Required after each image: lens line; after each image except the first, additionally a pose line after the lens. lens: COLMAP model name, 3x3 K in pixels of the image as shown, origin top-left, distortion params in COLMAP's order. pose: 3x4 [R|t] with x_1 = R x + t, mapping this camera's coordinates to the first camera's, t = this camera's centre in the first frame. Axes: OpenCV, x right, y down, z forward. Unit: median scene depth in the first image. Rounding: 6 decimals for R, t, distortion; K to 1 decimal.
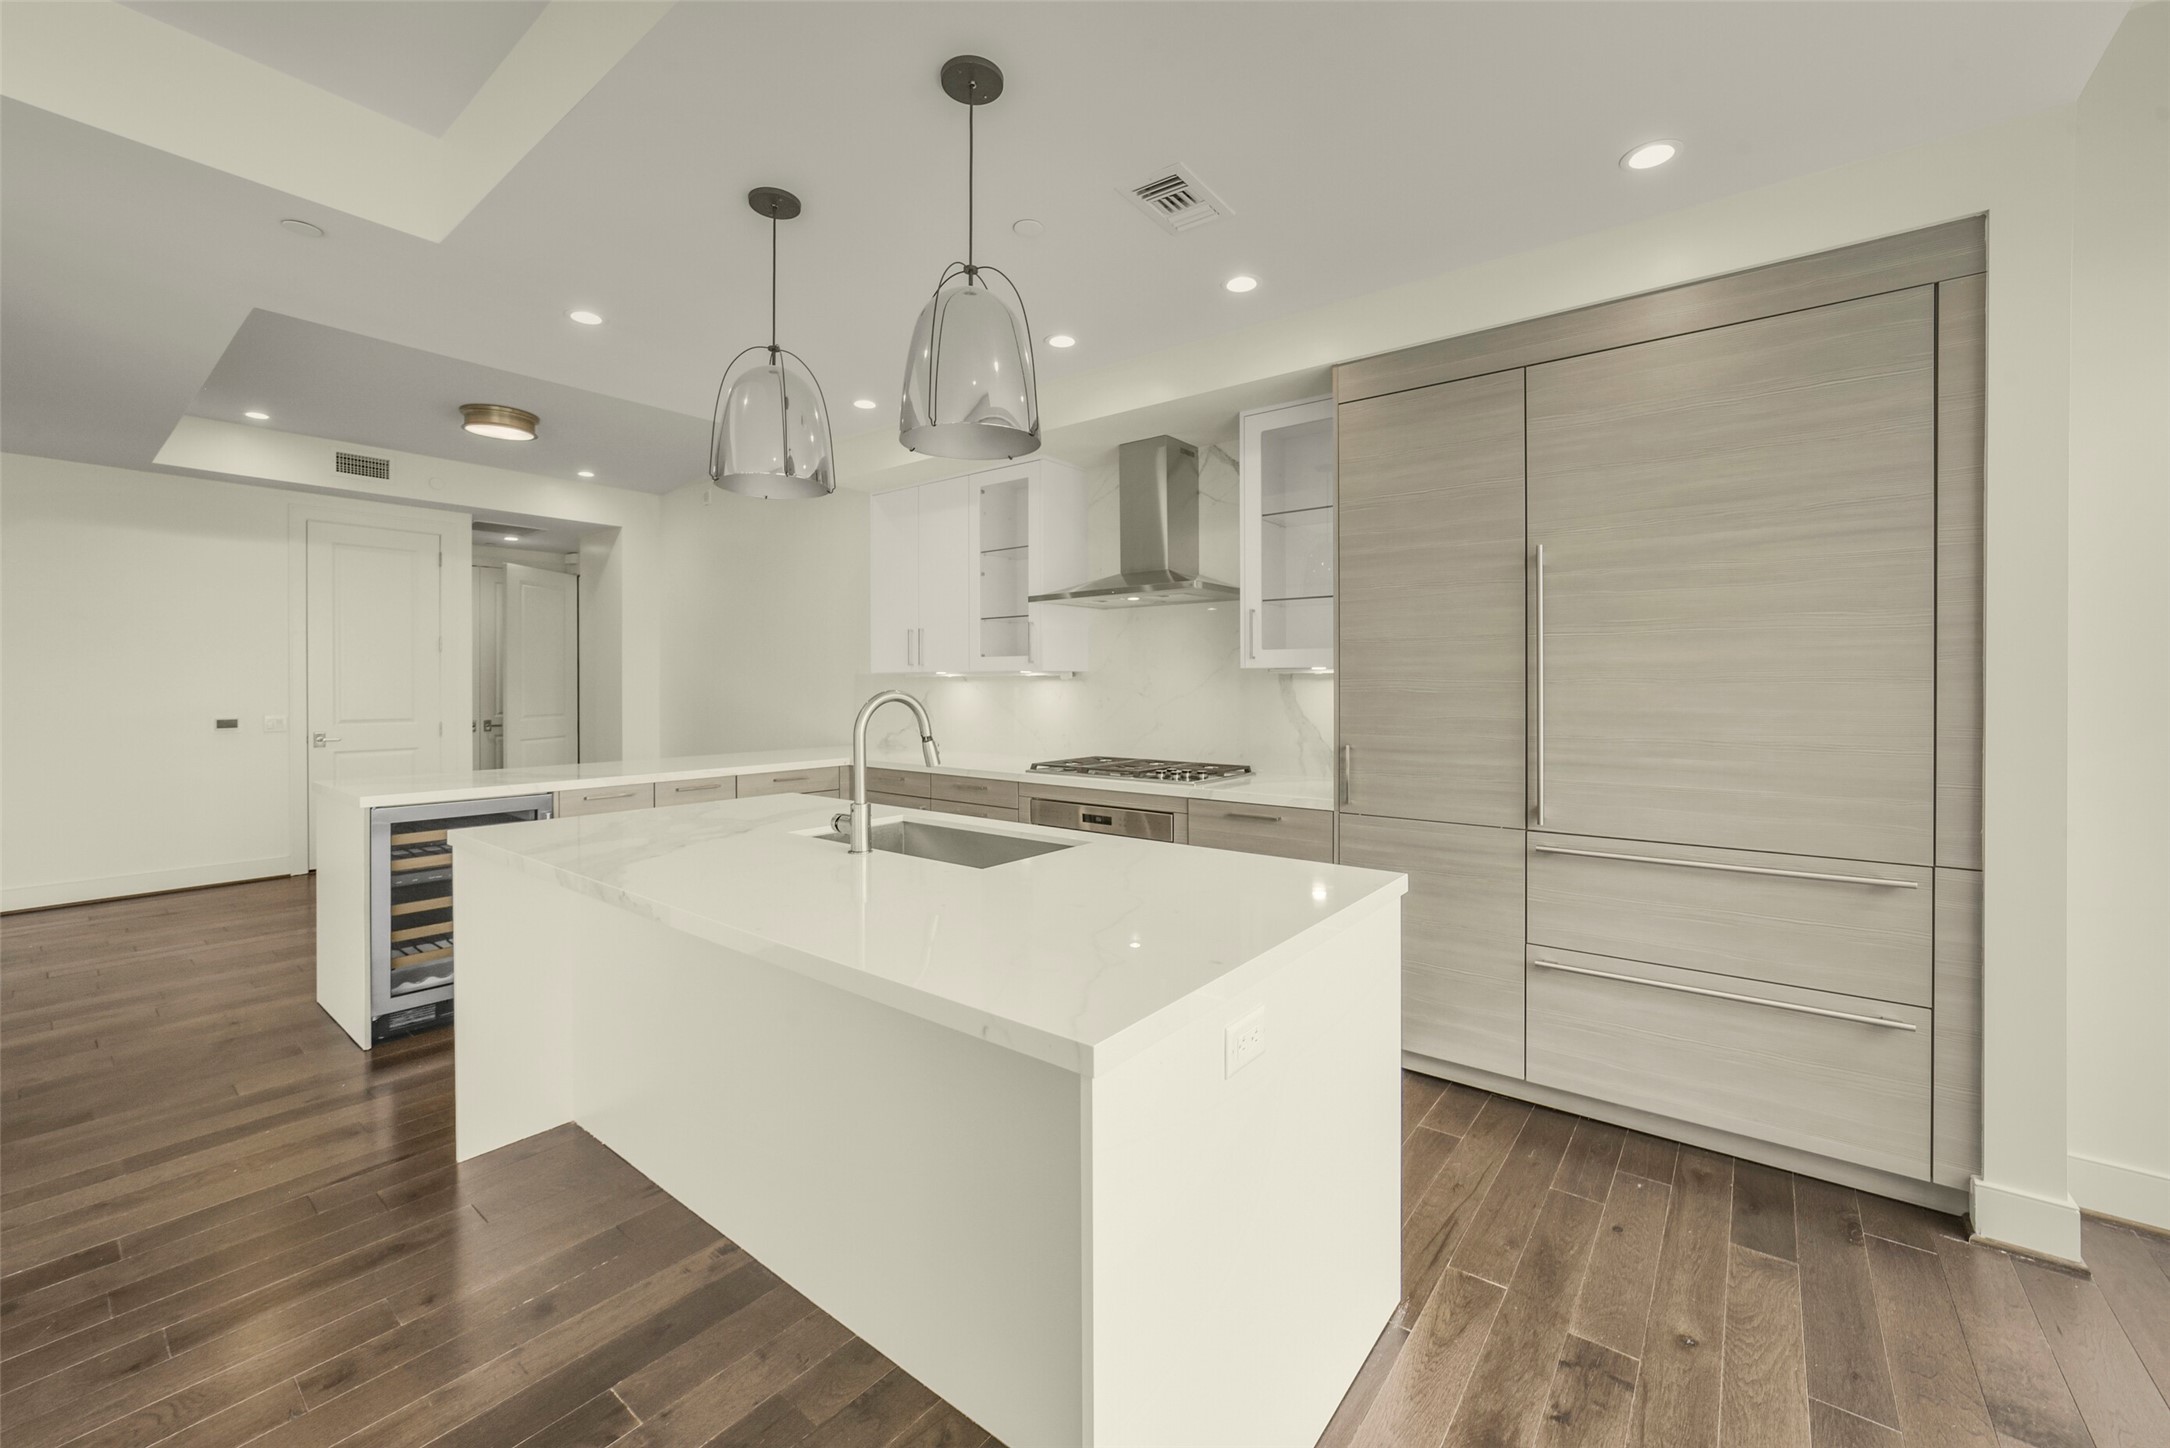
lens RADIAL K [[864.7, 0, 1125.3], [0, 864.7, 688.3], [0, 0, 1]] dist [-0.027838, 0.004931]
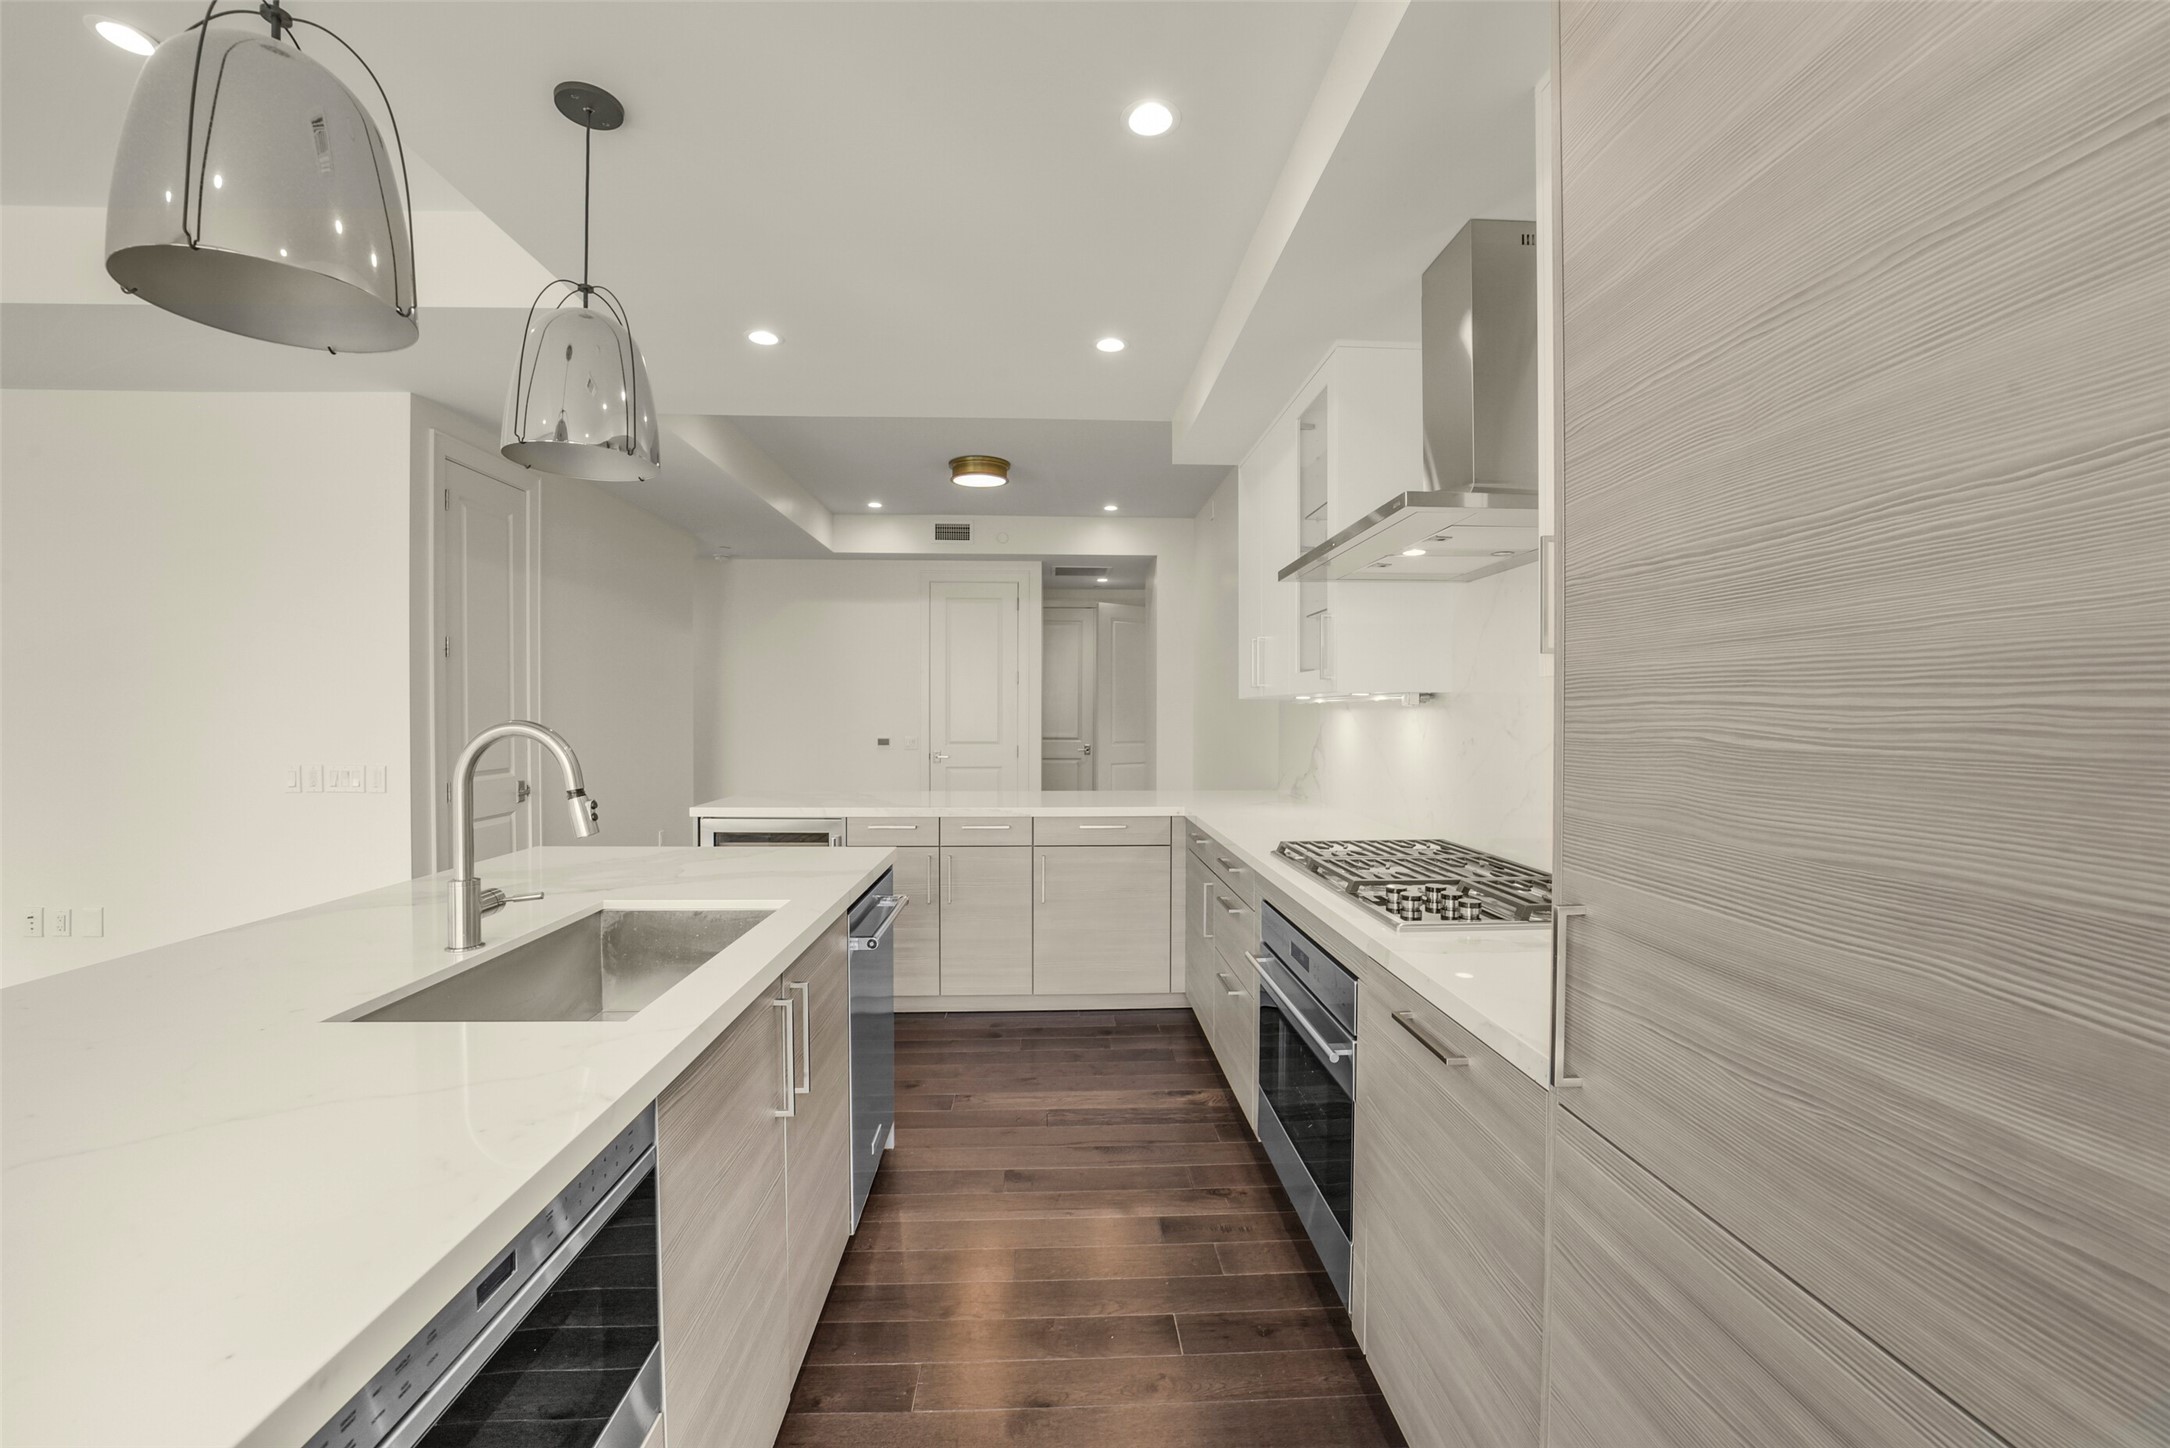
lens RADIAL K [[892.4, 0, 1077.7], [0, 892.4, 725.5], [0, 0, 1]] dist [-0.021414, -0.000149]
pose [[0.625562, 0.014247, -0.780044, 0.341538], [-0.008754, 0.999898, 0.011243, -0.002738], [0.780125, -0.000204, 0.625623, 0.557192]]
